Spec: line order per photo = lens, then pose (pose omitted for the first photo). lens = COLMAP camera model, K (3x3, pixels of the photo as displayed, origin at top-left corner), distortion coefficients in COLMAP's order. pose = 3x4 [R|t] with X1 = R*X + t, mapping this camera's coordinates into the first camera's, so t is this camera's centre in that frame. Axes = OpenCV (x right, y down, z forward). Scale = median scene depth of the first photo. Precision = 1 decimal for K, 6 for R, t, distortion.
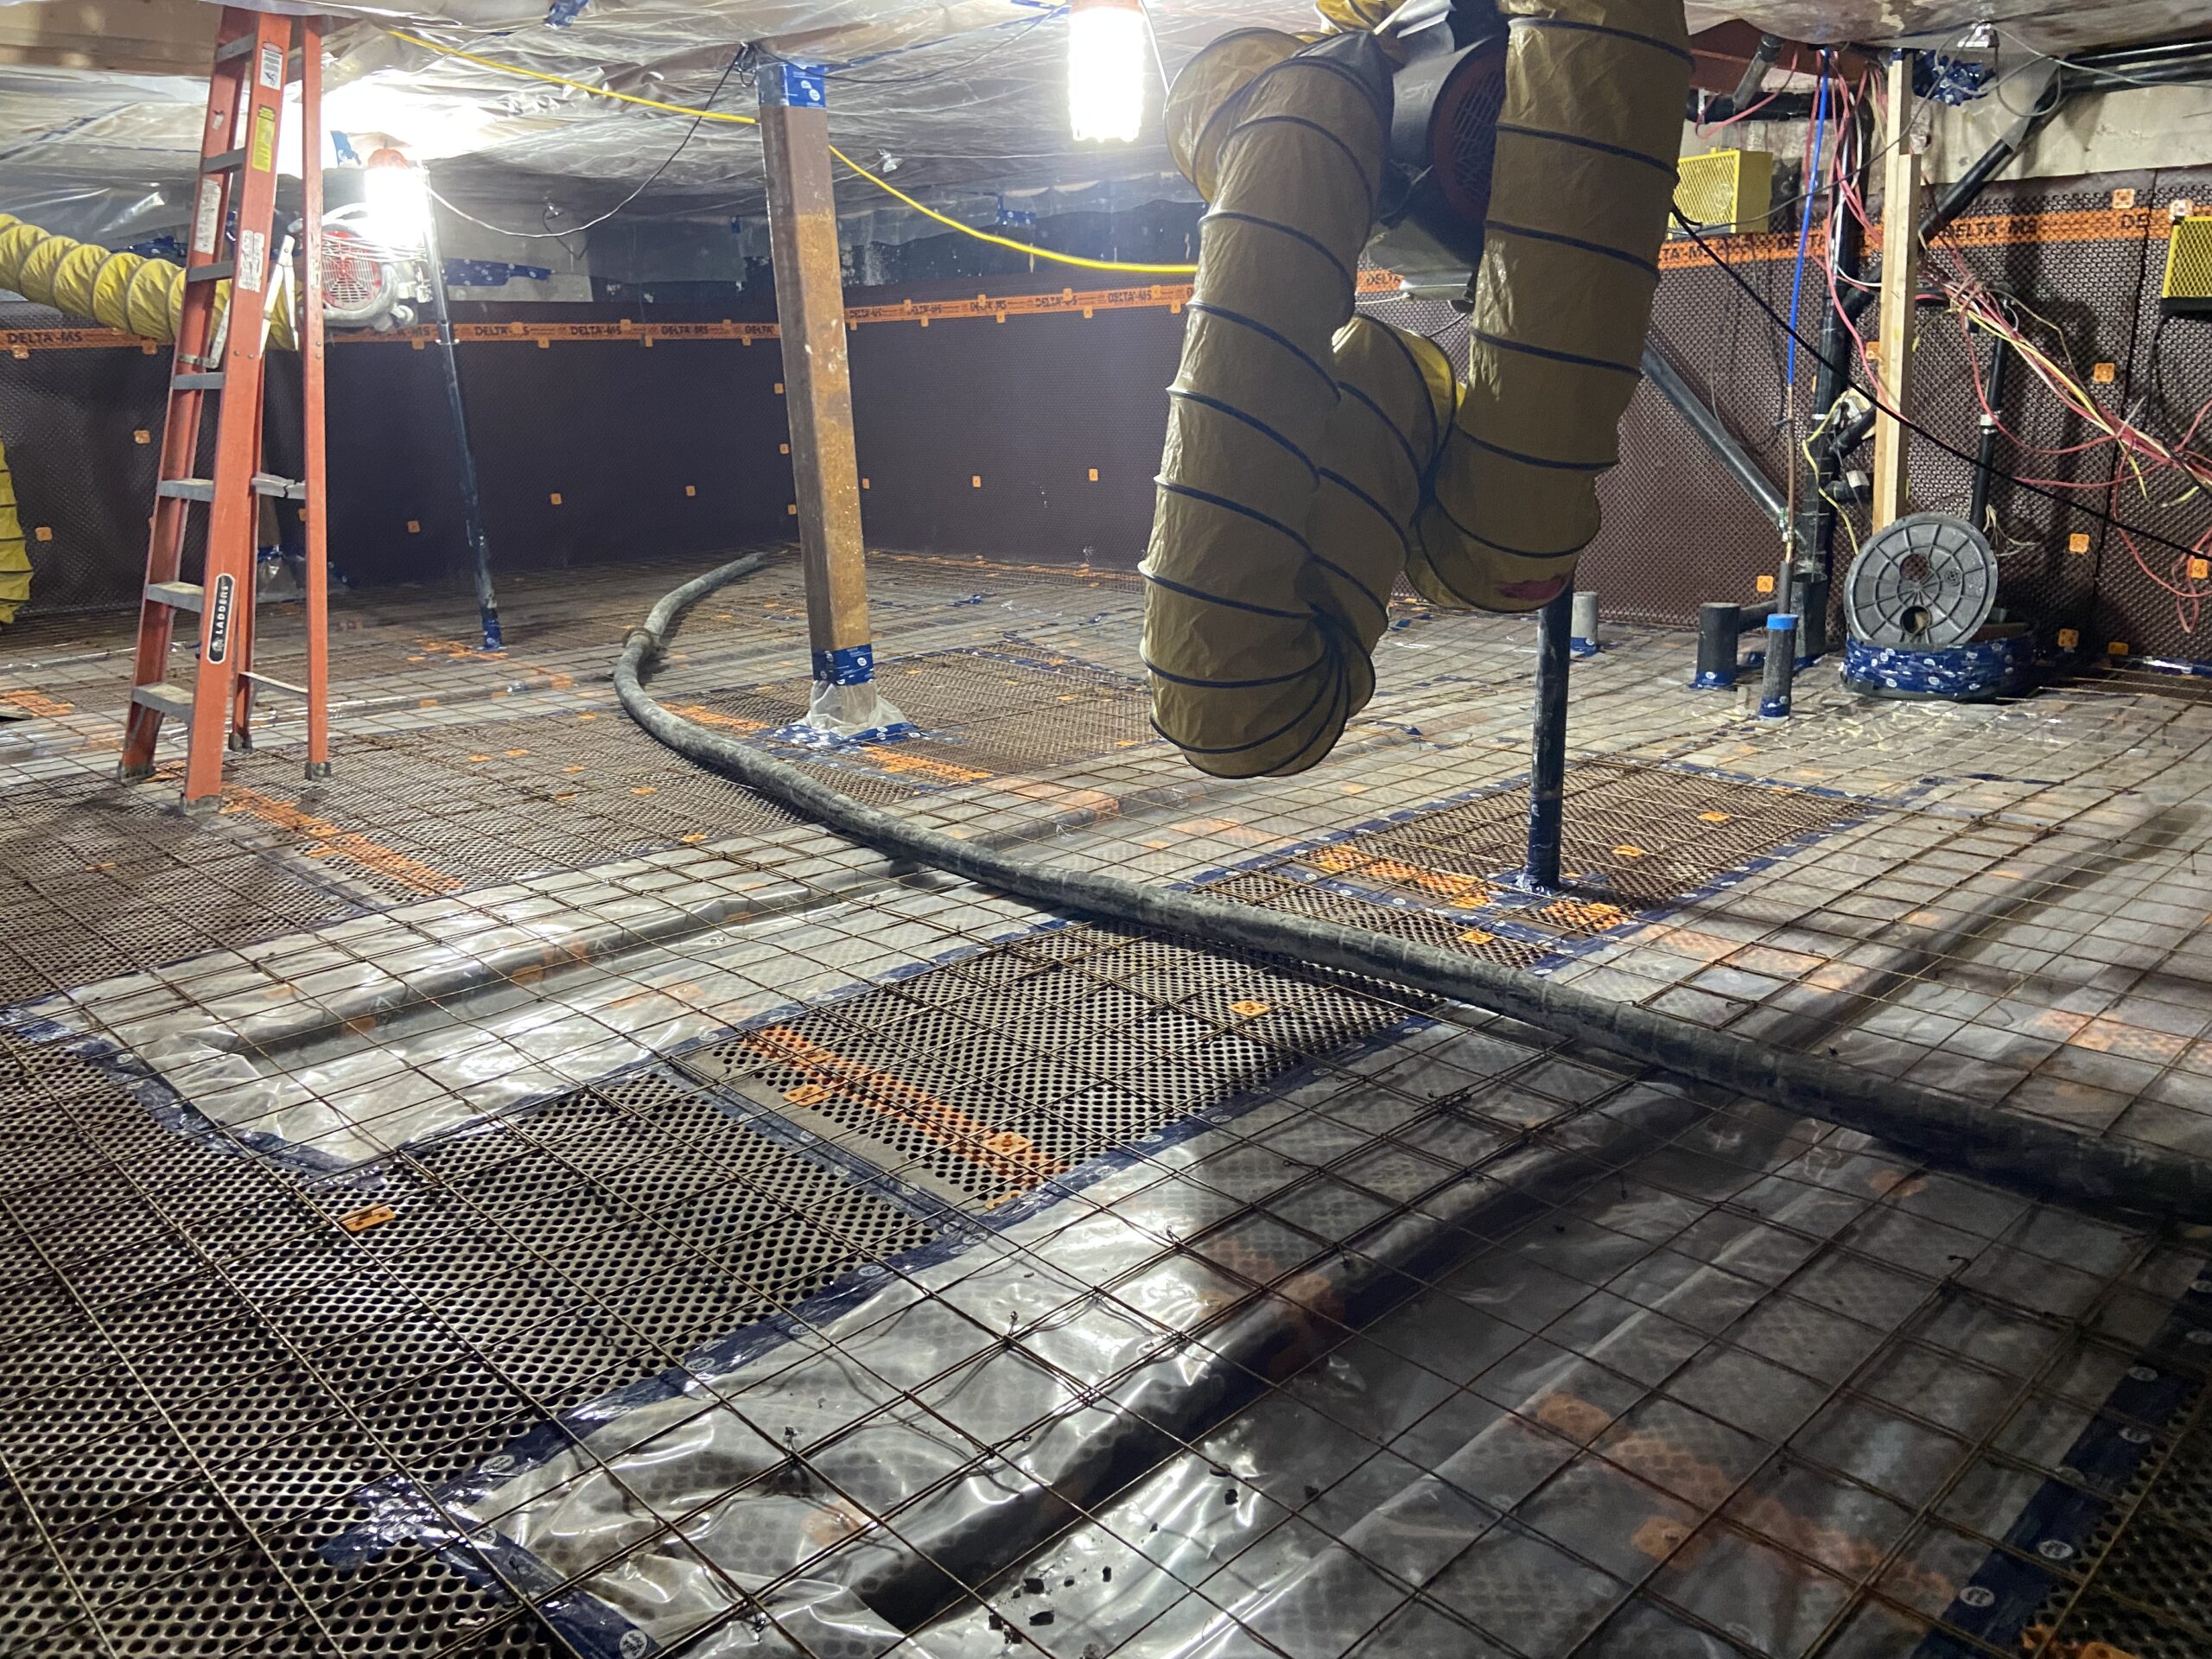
lens RADIAL K [[1675.5, 0, 1134.9], [0, 1675.5, 836.7], [0, 0, 1]] dist [0.133625, -0.181891]
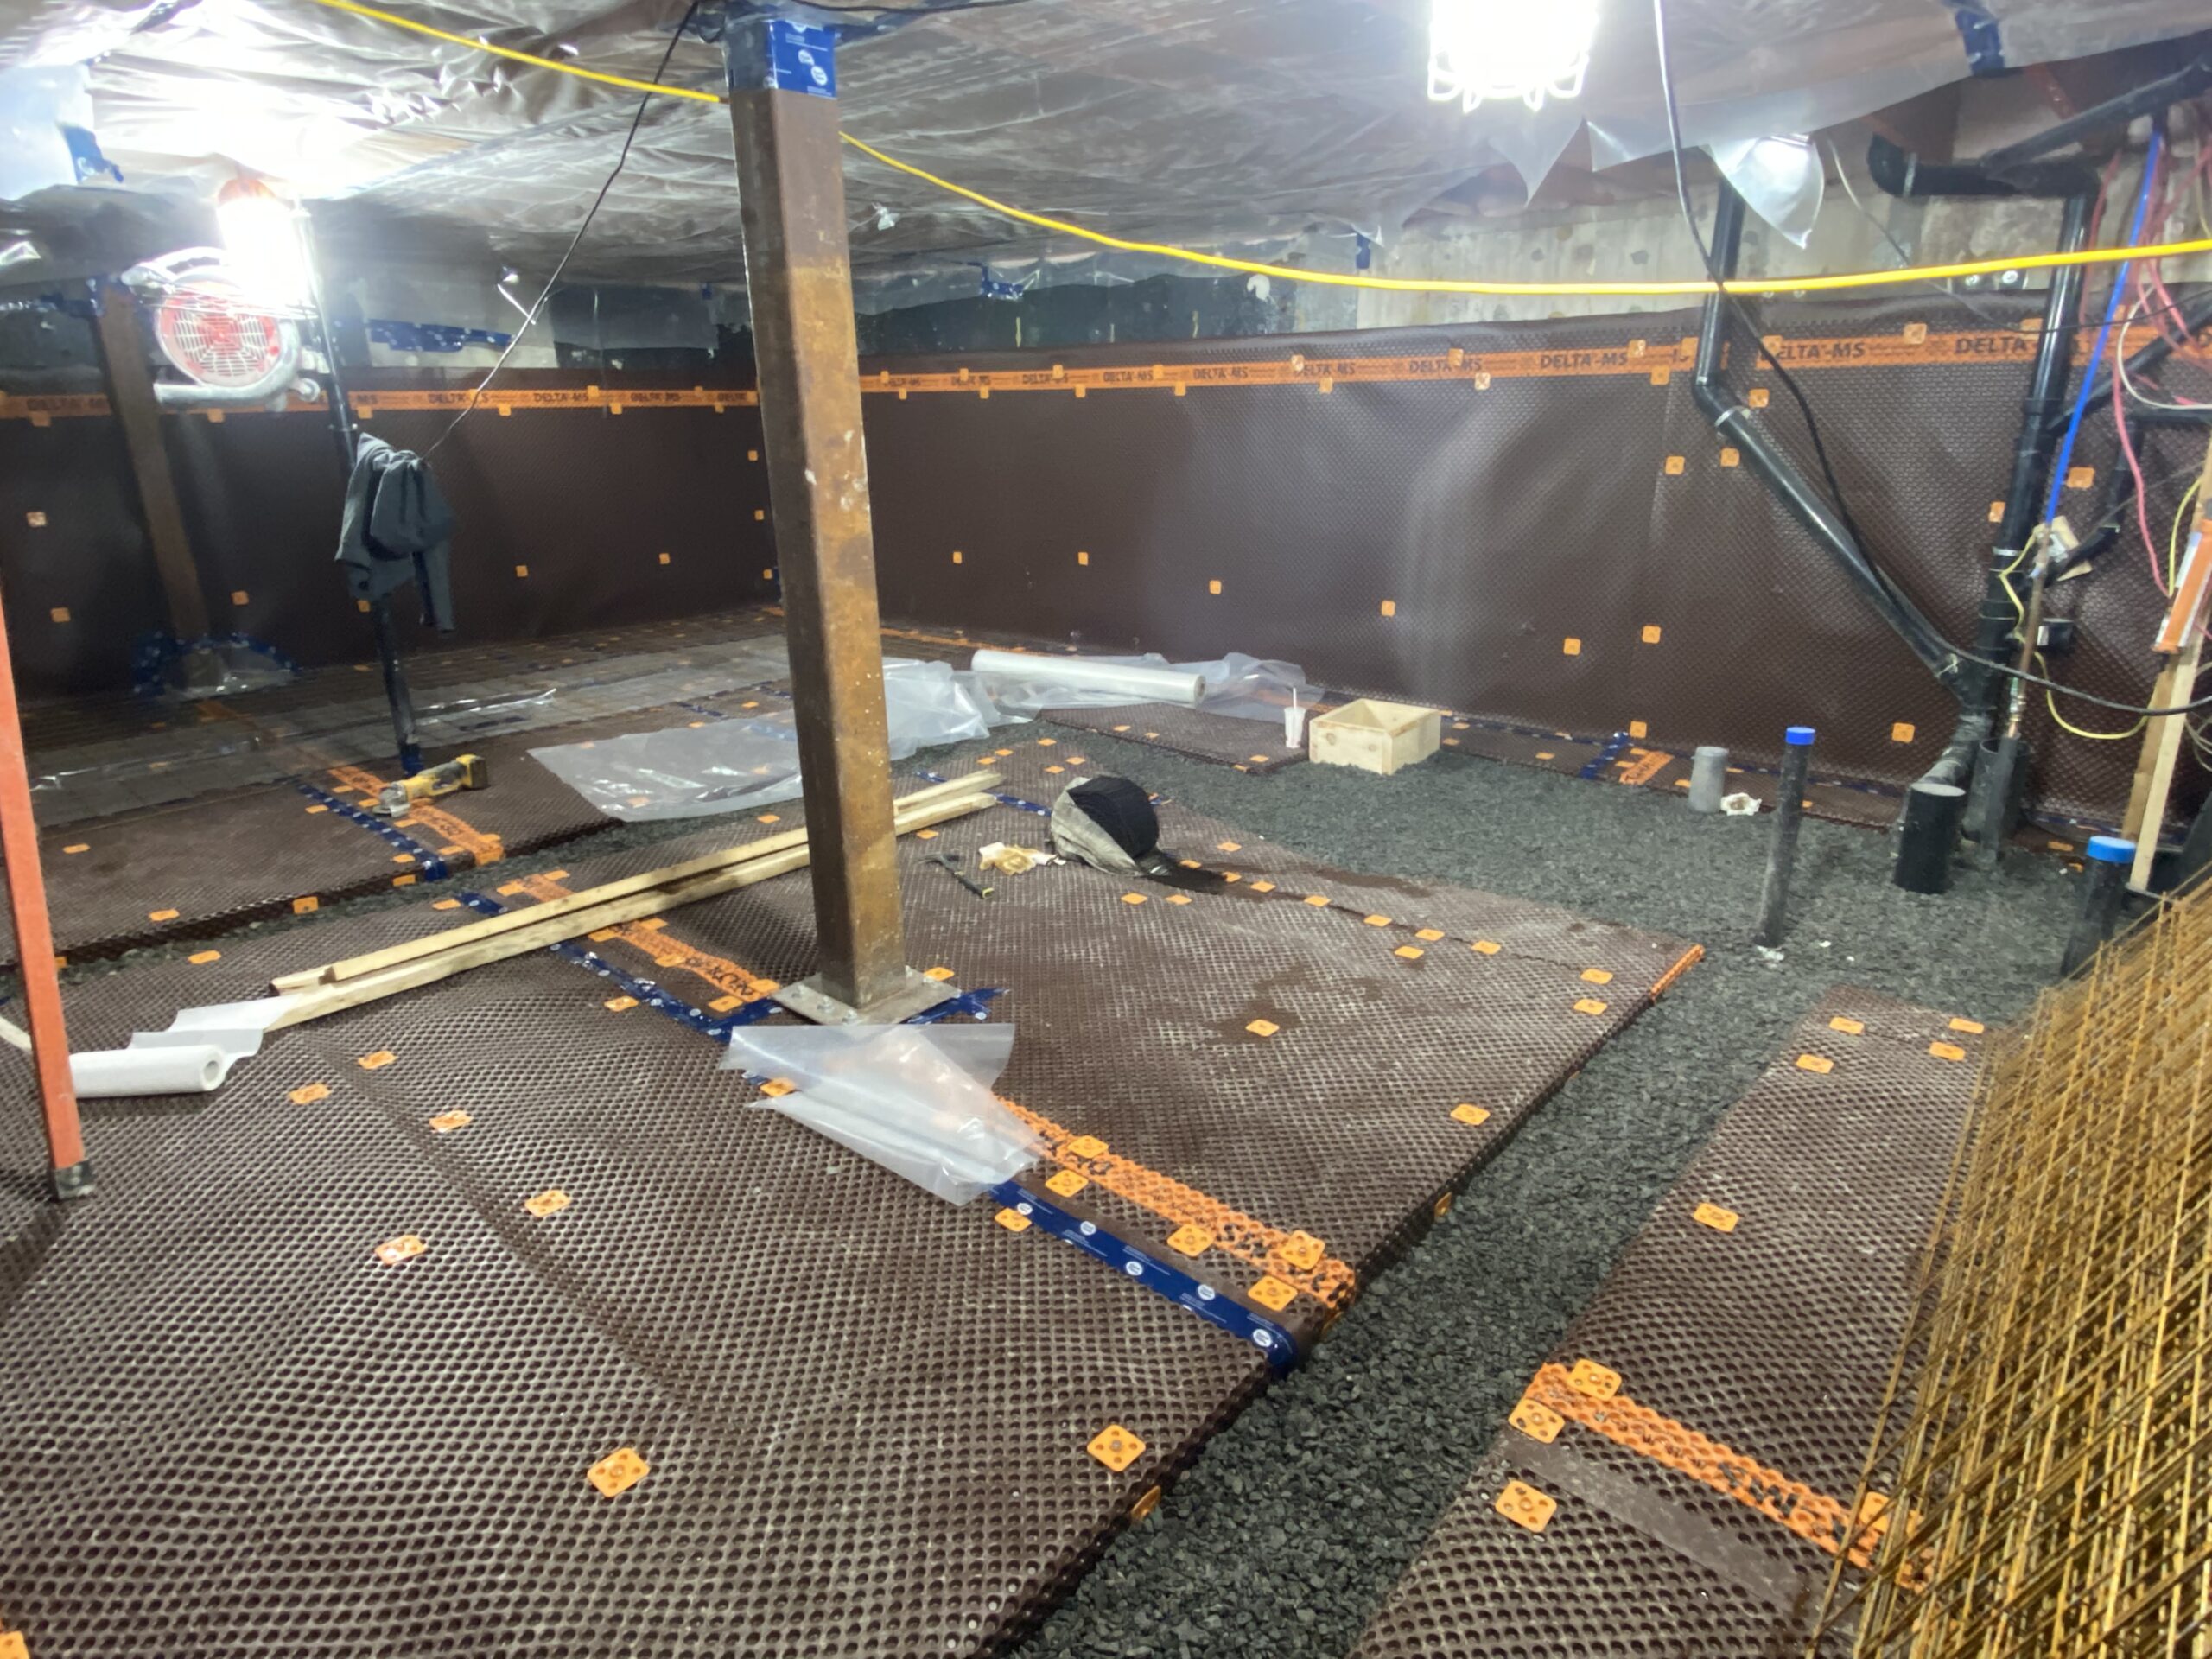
lens RADIAL K [[1251.6, 0, 1118.2], [0, 1251.6, 832.3], [0, 0, 1]] dist [0.062678, -0.064816]
pose [[0.997241, -0.005362, 0.074040, -0.232979], [0.001571, 0.998689, 0.051168, -0.368490], [-0.074217, -0.050910, 0.995942, 1.050765]]
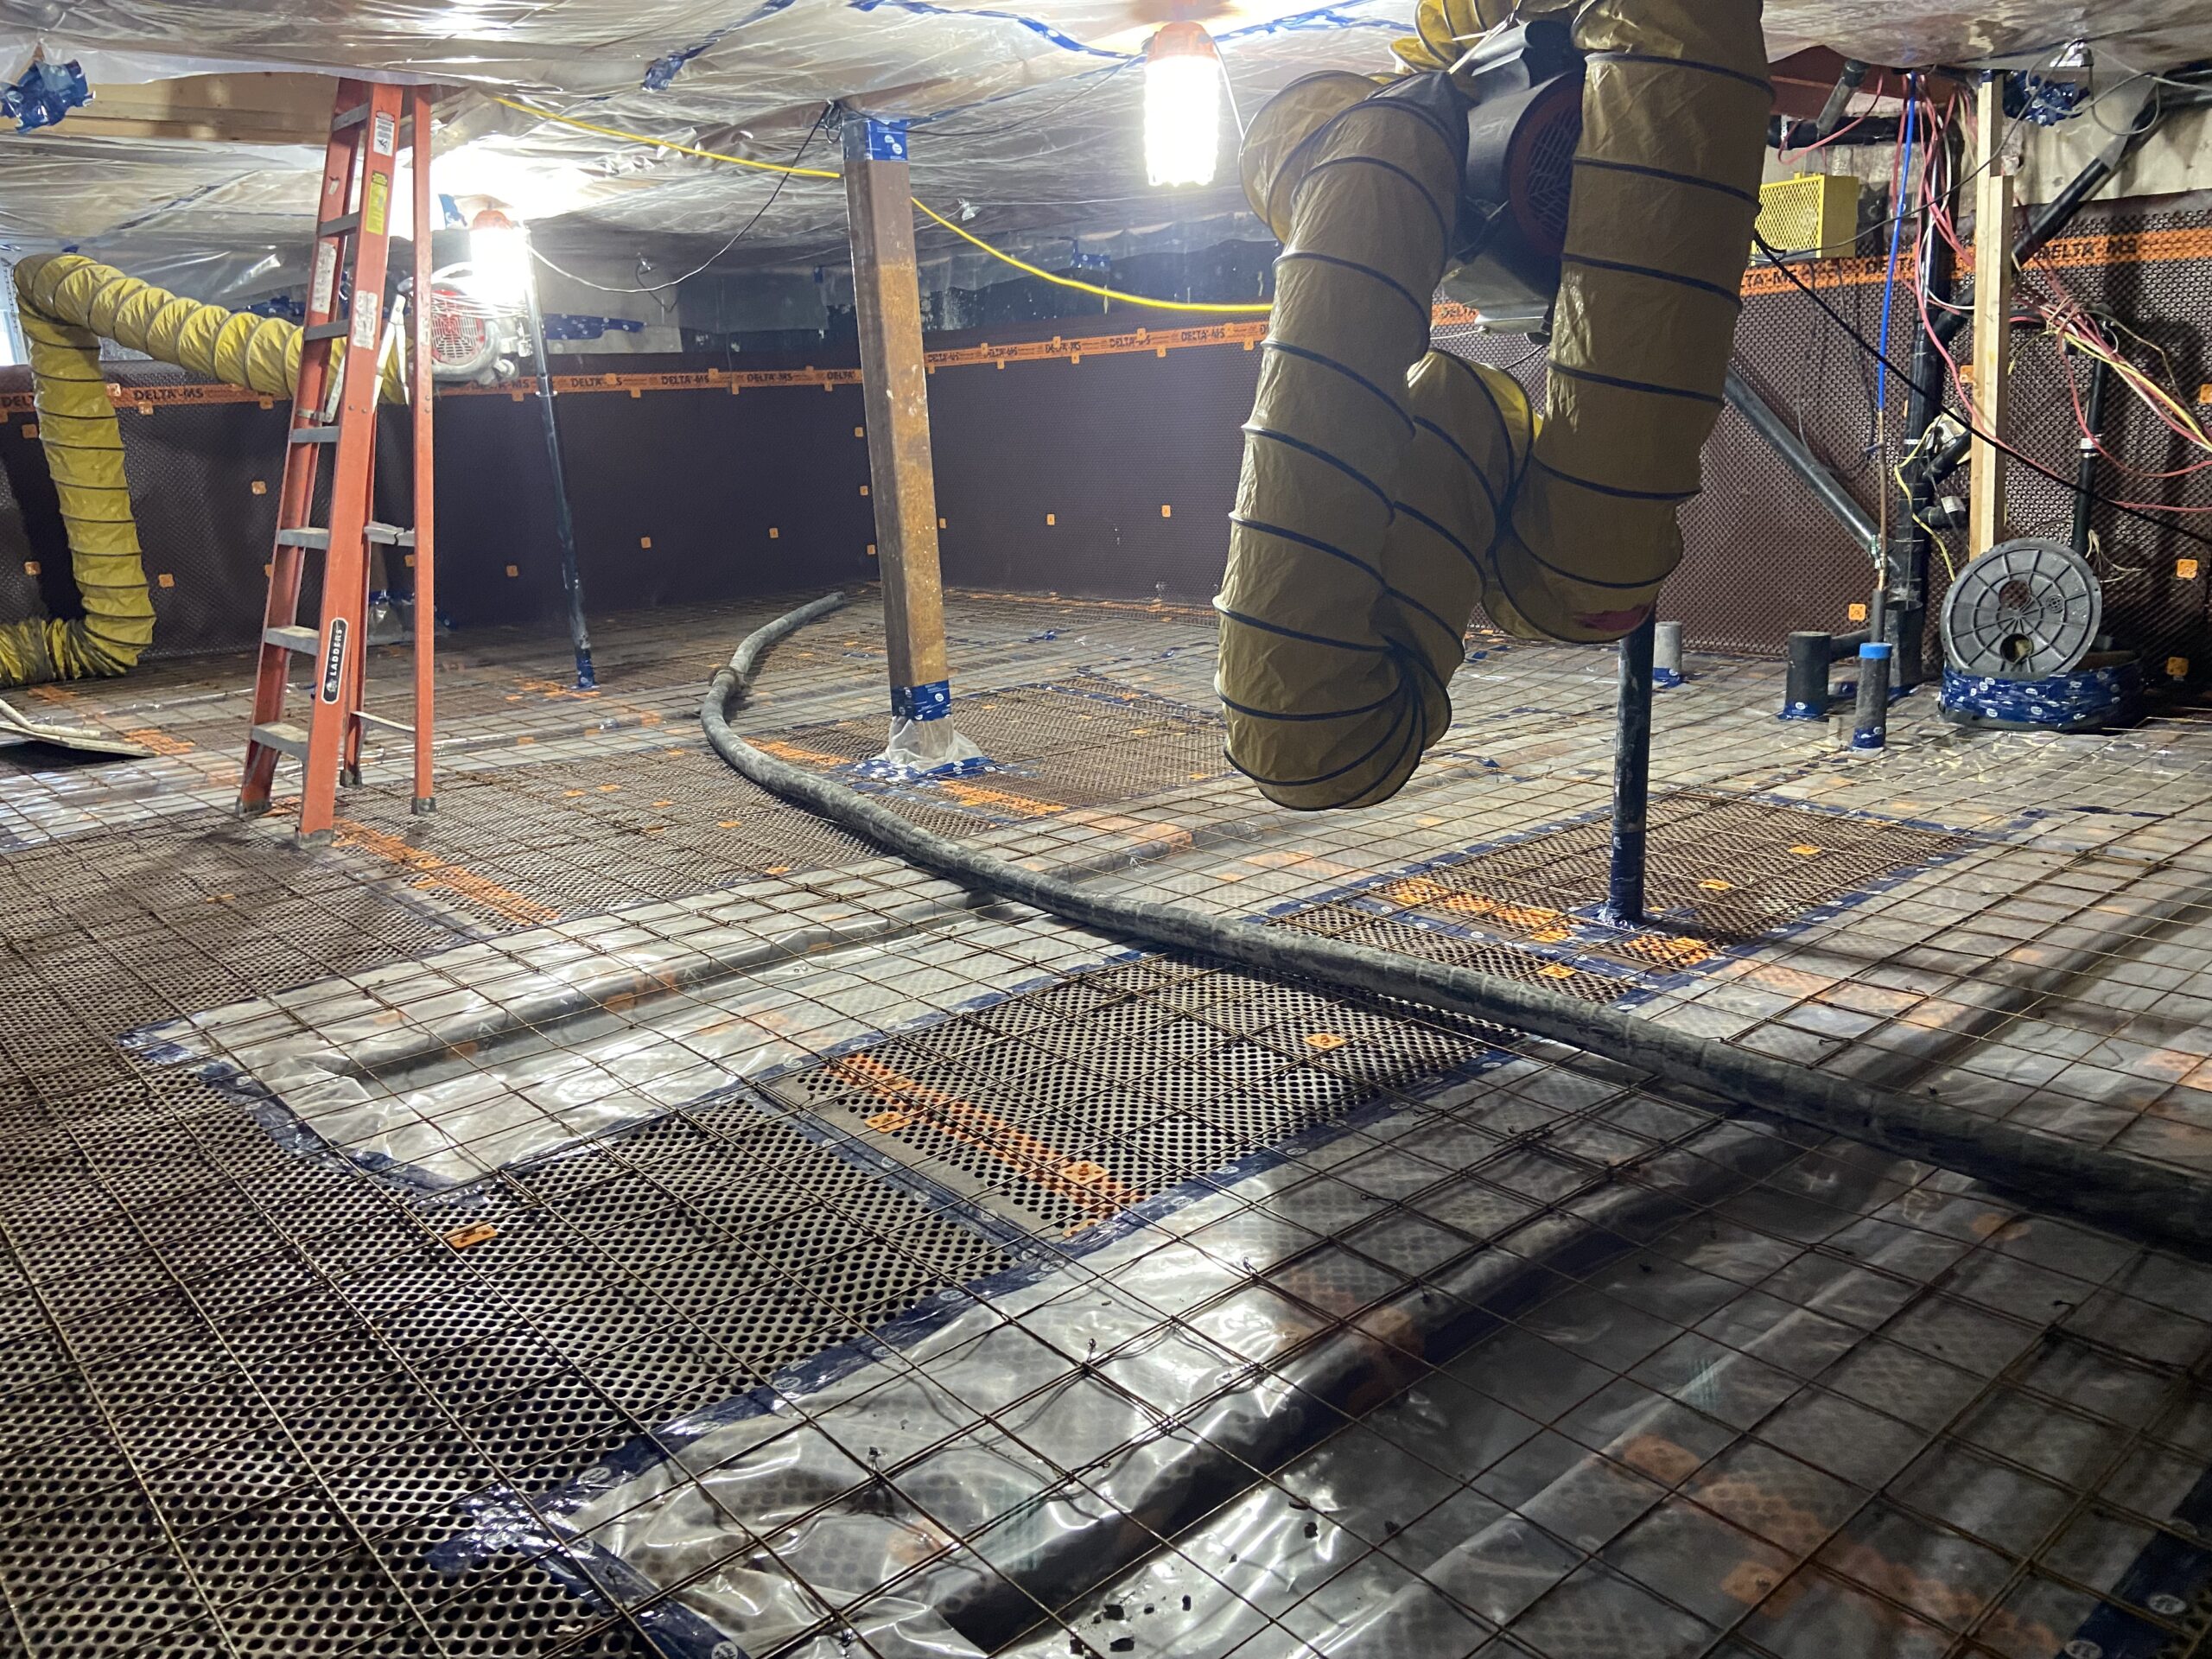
lens RADIAL K [[1676.2, 0, 1091.8], [0, 1676.2, 828.7], [0, 0, 1]] dist [0.134573, -0.184133]
pose [[0.997688, -0.000584, -0.067955, -0.002161], [-0.001114, 0.999688, -0.024941, 0.001463], [0.067948, 0.024959, 0.997377, -0.011090]]
